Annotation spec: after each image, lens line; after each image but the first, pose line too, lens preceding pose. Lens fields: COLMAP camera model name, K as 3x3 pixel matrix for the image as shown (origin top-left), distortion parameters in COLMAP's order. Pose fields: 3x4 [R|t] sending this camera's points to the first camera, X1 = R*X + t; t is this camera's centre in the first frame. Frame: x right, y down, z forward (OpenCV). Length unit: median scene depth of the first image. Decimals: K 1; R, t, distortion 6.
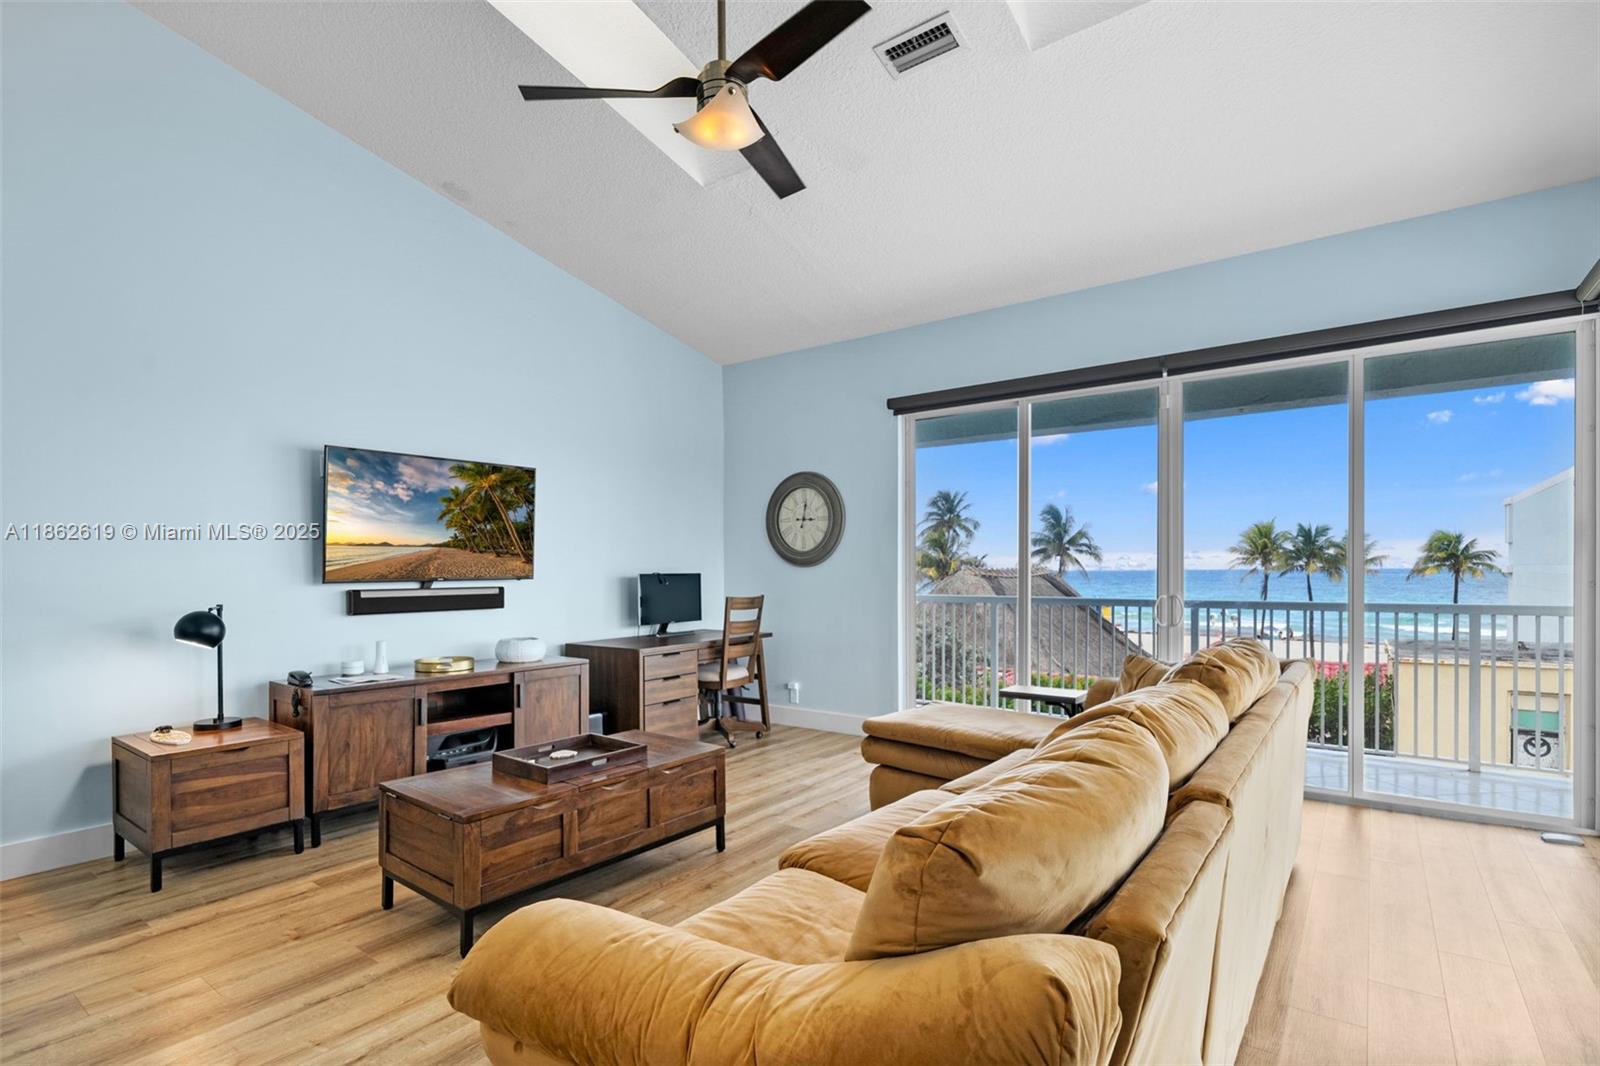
lens RADIAL K [[752.3, 0, 817.2], [0, 752.3, 573.3], [0, 0, 1]] dist [0.004361, 0.001800]
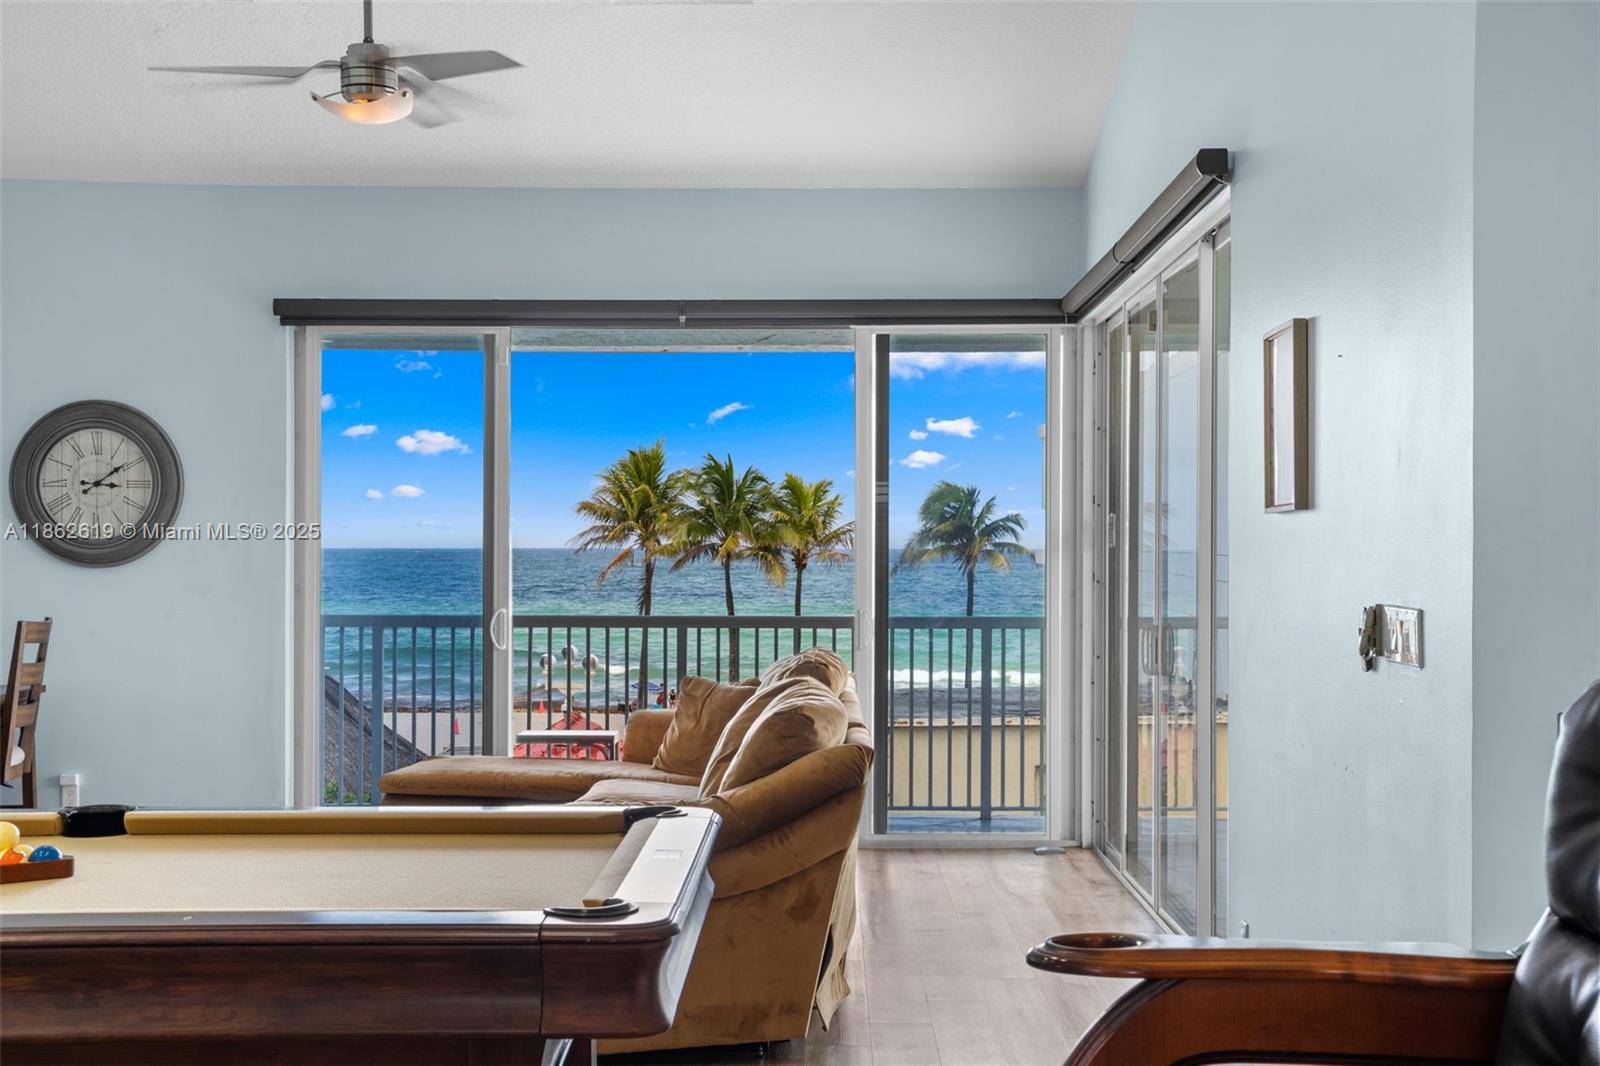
lens RADIAL K [[2254.5, 0, 811.6], [0, 2254.5, 546.4], [0, 0, 1]] dist [0.115896, 0.000000]
pose [[0.806105, 0.005651, 0.591746, -0.720539], [-0.004181, 0.999984, -0.003853, -0.024004], [-0.591758, 0.000632, 0.806116, -0.848282]]
